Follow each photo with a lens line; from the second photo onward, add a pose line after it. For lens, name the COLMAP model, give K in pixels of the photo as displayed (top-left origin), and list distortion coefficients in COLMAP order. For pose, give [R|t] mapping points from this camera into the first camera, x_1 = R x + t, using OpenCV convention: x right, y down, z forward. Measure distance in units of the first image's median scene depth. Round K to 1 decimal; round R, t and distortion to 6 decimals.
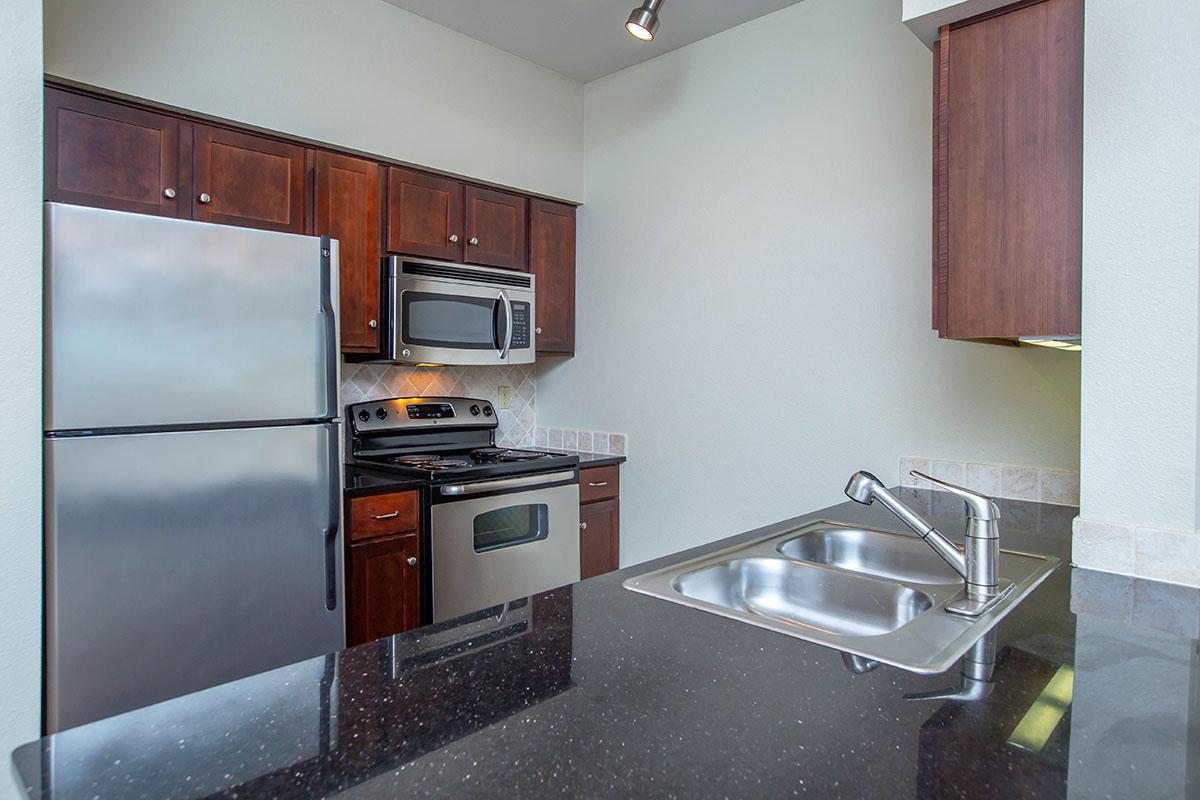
lens RADIAL K [[722.7, 0, 595.6], [0, 722.7, 359.5], [0, 0, 1]] dist [0.028848, 0.000110]
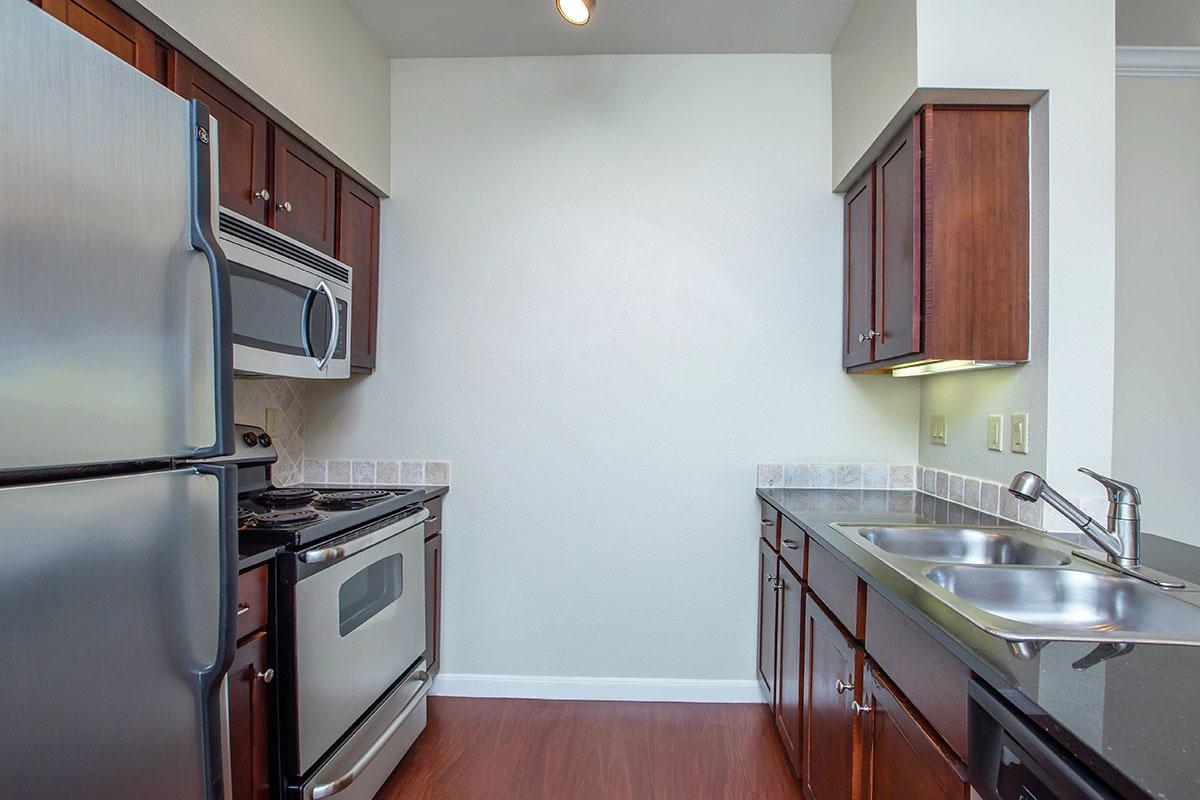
lens RADIAL K [[561.9, 0, 600.0], [0, 561.9, 400.0], [0, 0, 1]] dist [-0.033992, 0.020723]
pose [[0.745023, 0.012183, 0.666928, -0.301230], [-0.016180, 0.999869, -0.000191, 0.025298], [-0.666843, -0.010648, 0.745122, 0.371638]]
